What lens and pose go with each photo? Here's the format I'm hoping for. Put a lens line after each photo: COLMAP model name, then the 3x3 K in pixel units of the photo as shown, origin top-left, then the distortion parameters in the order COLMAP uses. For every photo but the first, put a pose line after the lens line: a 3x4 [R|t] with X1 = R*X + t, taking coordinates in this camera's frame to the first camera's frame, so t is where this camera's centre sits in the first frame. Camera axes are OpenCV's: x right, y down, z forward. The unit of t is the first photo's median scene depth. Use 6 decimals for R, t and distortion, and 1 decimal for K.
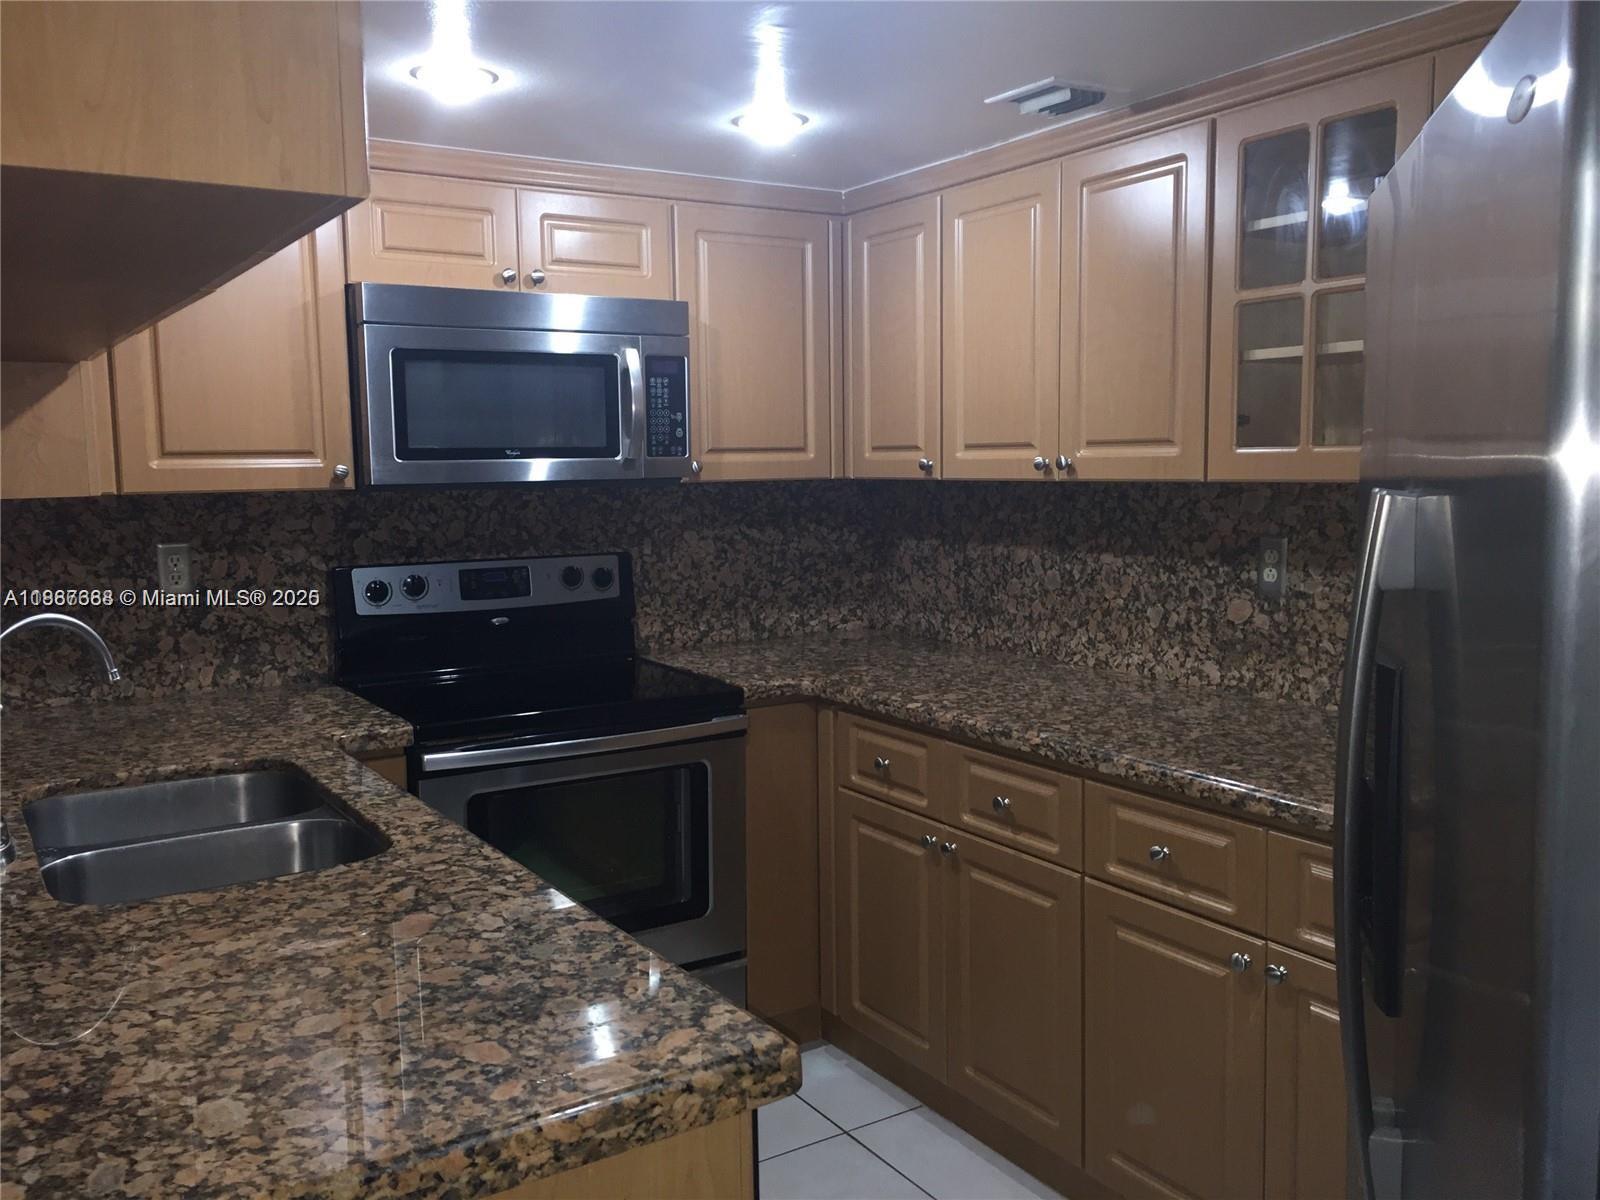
lens RADIAL K [[1374.3, 0, 798.2], [0, 1374.3, 598.2], [0, 0, 1]] dist [0.043412, -0.008442]
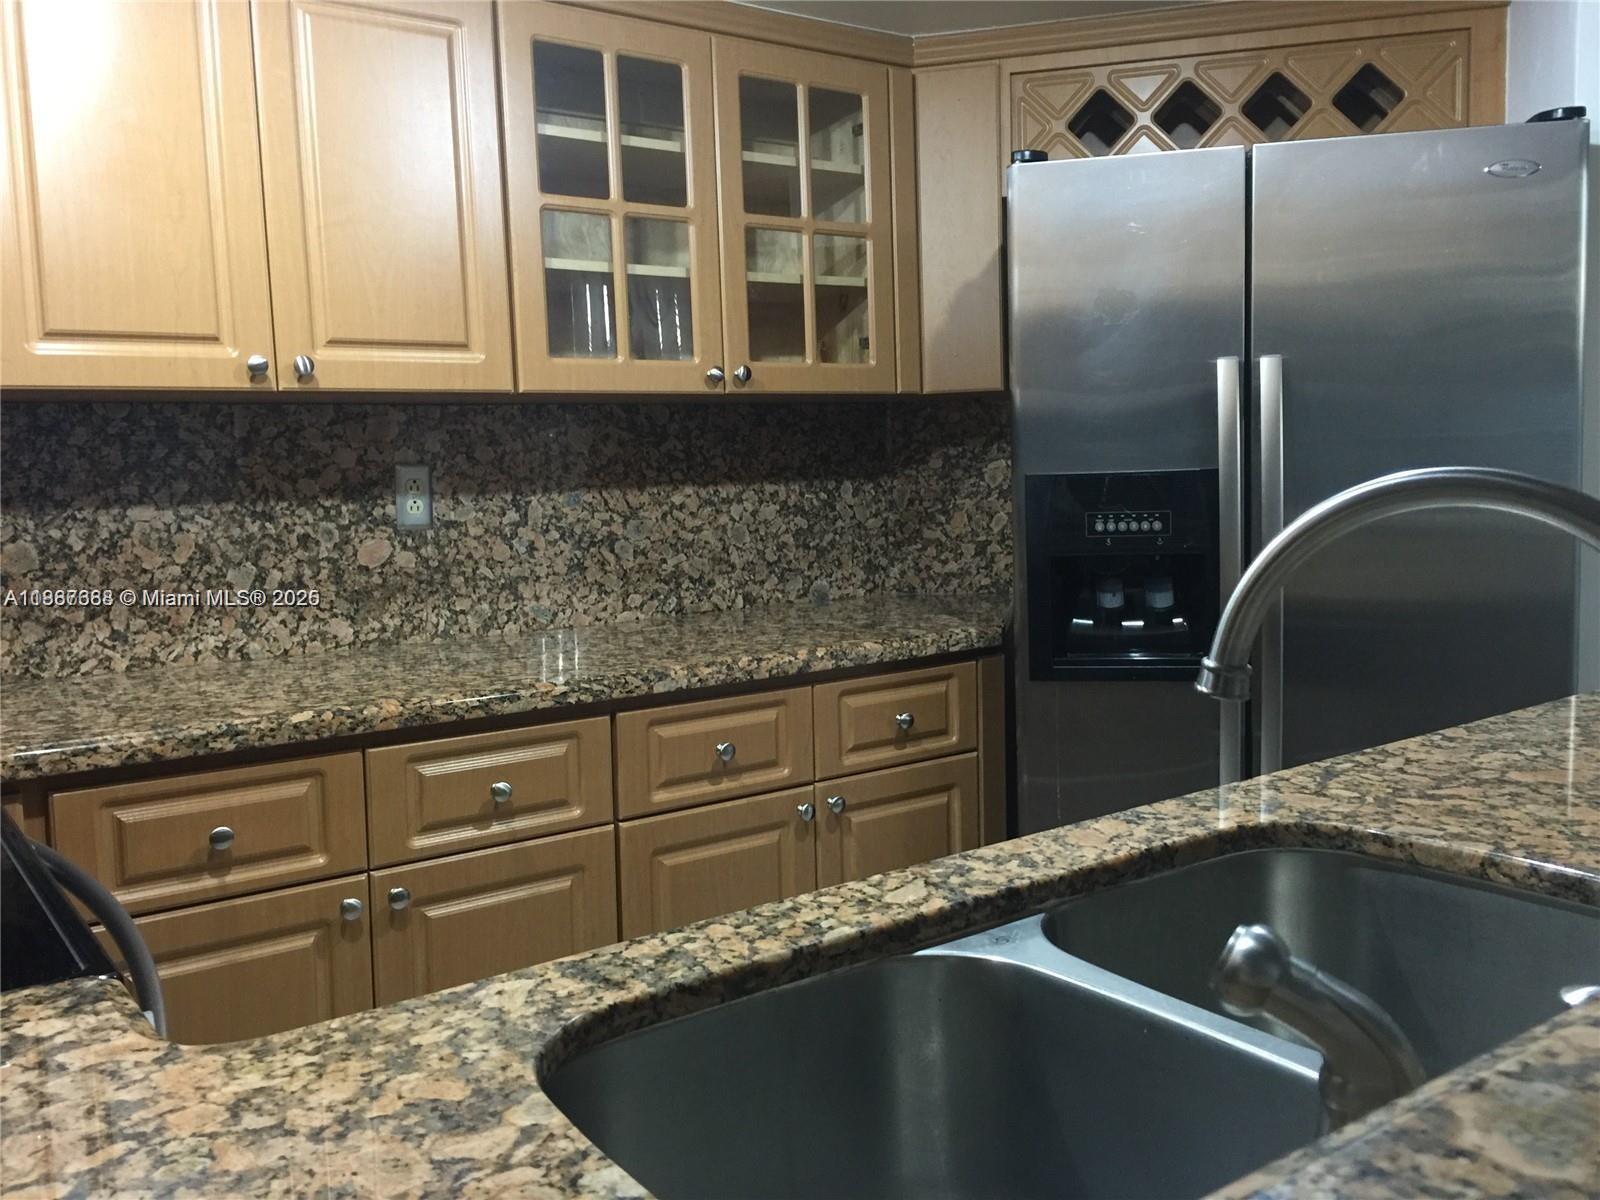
lens RADIAL K [[1374.3, 0, 797.1], [0, 1374.3, 597.7], [0, 0, 1]] dist [0.043412, -0.008442]
pose [[-0.070935, -0.081603, 0.994137, -0.574986], [0.132637, 0.987026, 0.090483, -0.006221], [-0.988623, 0.138278, -0.059192, 0.786722]]
